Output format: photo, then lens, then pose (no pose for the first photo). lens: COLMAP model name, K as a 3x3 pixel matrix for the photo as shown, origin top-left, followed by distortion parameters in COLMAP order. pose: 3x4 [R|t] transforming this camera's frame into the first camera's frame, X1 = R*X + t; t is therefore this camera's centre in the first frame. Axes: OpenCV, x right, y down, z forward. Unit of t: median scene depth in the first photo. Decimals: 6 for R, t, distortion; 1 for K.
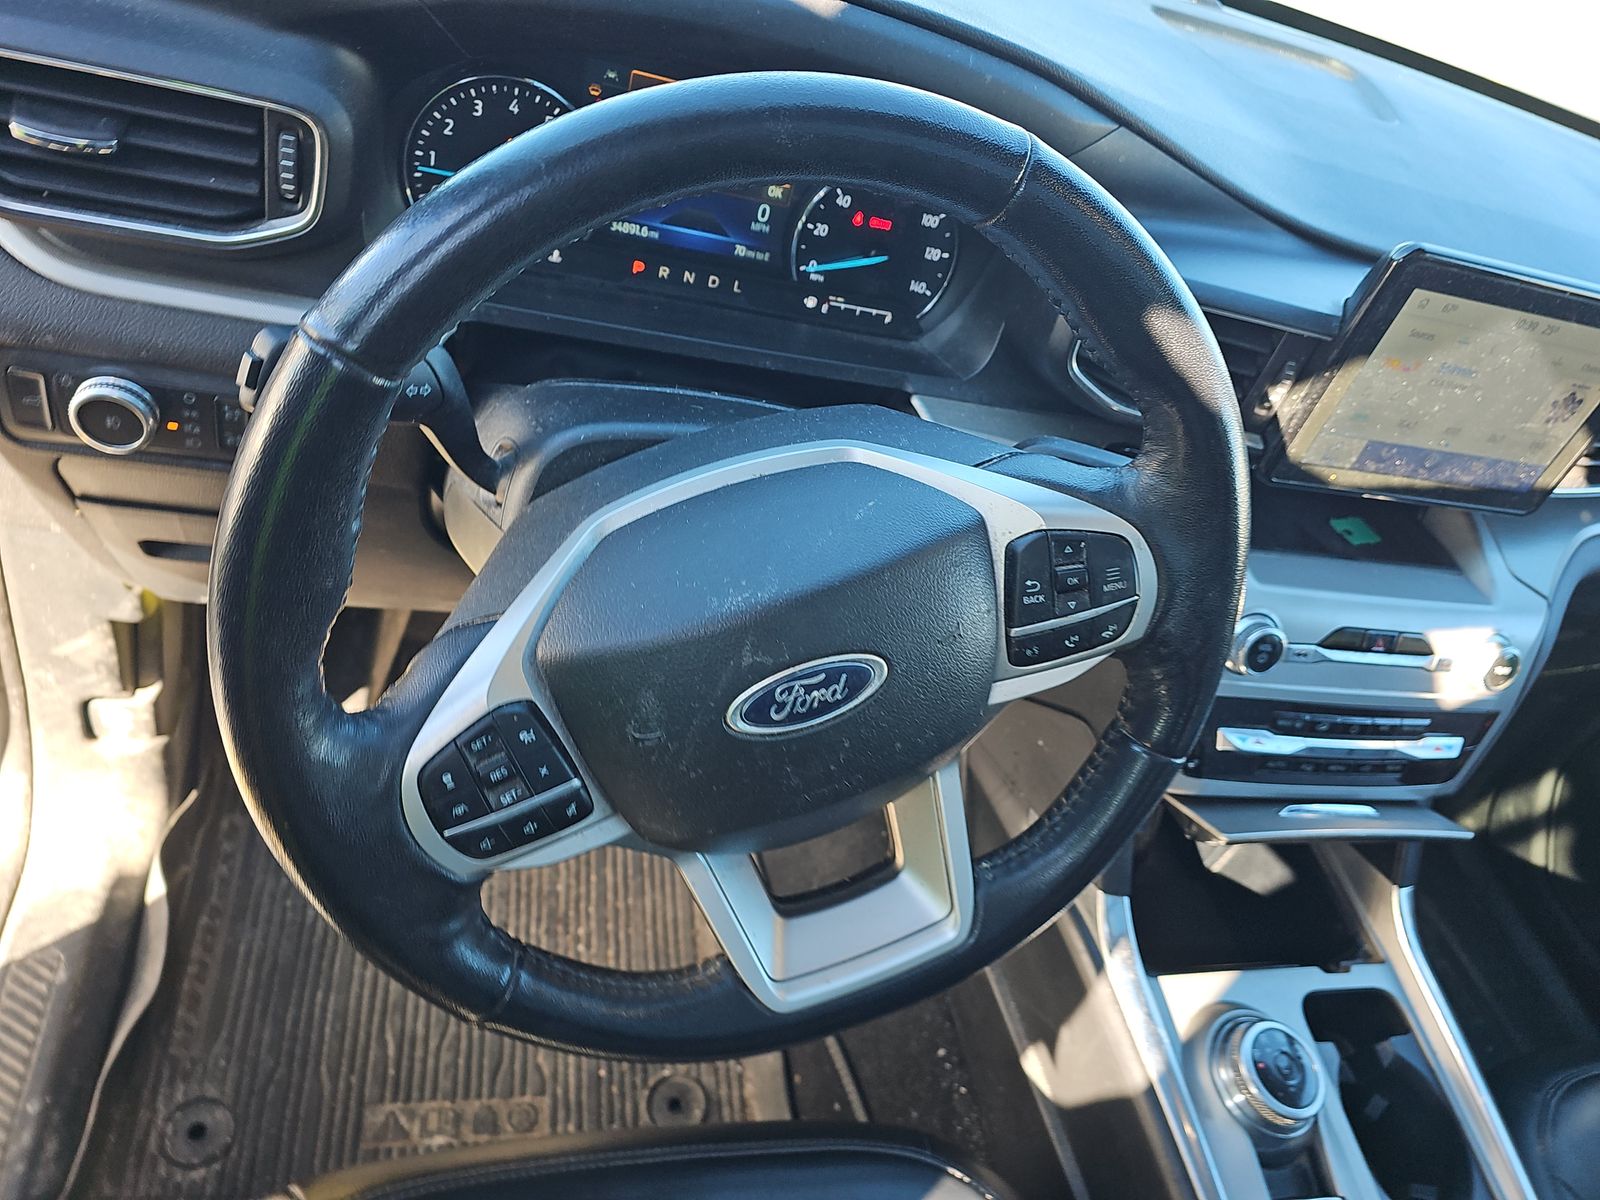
lens RADIAL K [[1061.7, 0, 738.7], [0, 1061.7, 606.0], [0, 0, 1]] dist [0.018127, -0.001646]
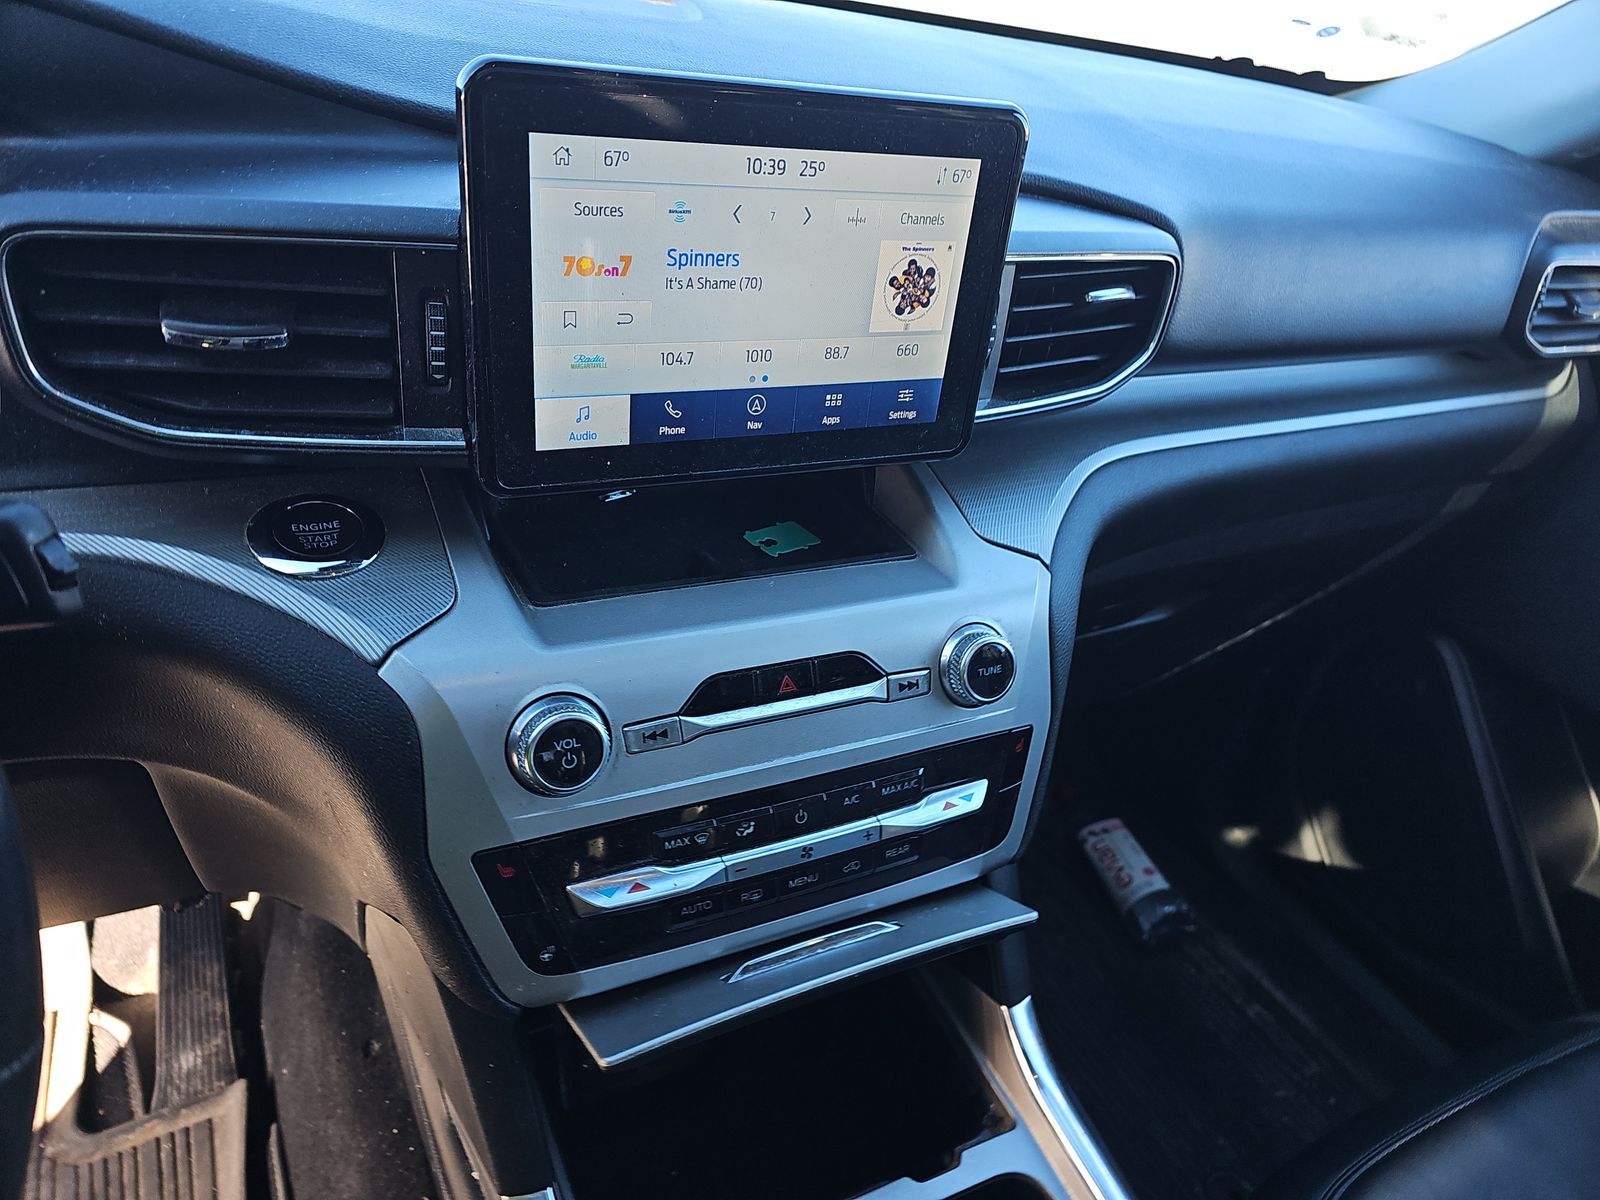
lens RADIAL K [[1056.6, 0, 795.1], [0, 1056.6, 649.6], [0, 0, 1]] dist [0.097708, -0.107751]
pose [[0.949203, -0.275544, 0.151955, 0.569460], [0.291755, 0.951563, -0.096986, 0.089921], [-0.117871, 0.136393, 0.983617, 0.385527]]
